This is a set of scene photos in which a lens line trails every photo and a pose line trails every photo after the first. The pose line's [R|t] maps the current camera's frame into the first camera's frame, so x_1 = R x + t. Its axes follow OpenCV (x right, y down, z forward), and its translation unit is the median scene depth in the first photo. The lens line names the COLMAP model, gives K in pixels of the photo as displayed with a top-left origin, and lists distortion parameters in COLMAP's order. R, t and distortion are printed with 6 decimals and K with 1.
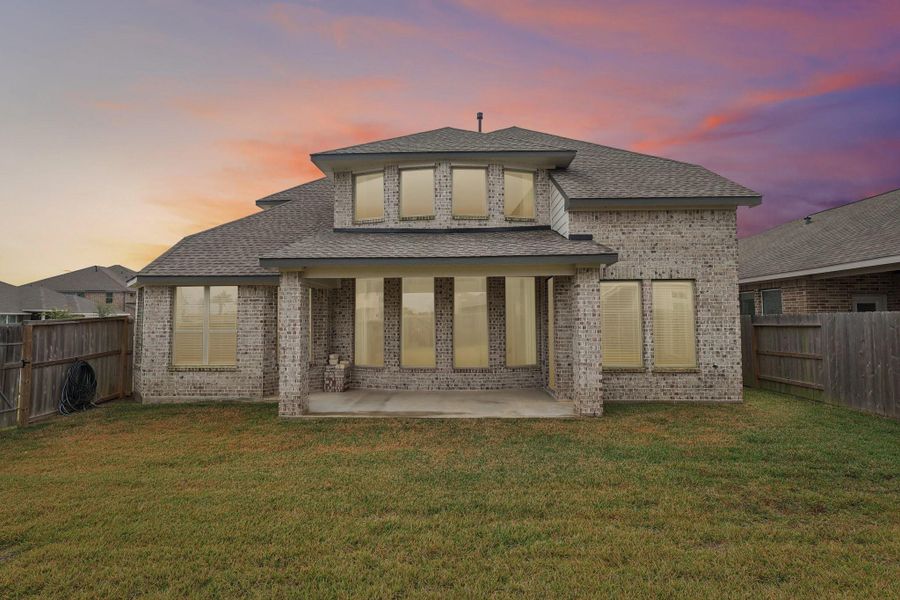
lens RADIAL K [[409.6, 0, 450.0], [0, 409.6, 300.0], [0, 0, 1]] dist [-0.000537, -0.000071]
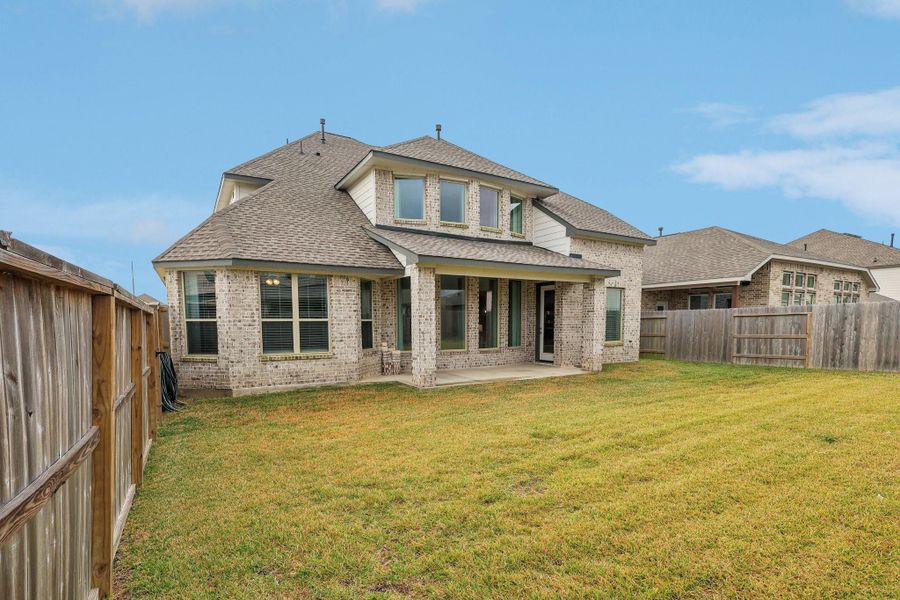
lens RADIAL K [[425.4, 0, 450.0], [0, 425.4, 356.0], [0, 0, 1]] dist [-0.001046, -0.000082]
pose [[0.846743, -0.041942, 0.530346, -0.843720], [-0.027135, 0.992185, 0.121789, 0.027722], [-0.531310, -0.117515, 0.838988, -0.073966]]
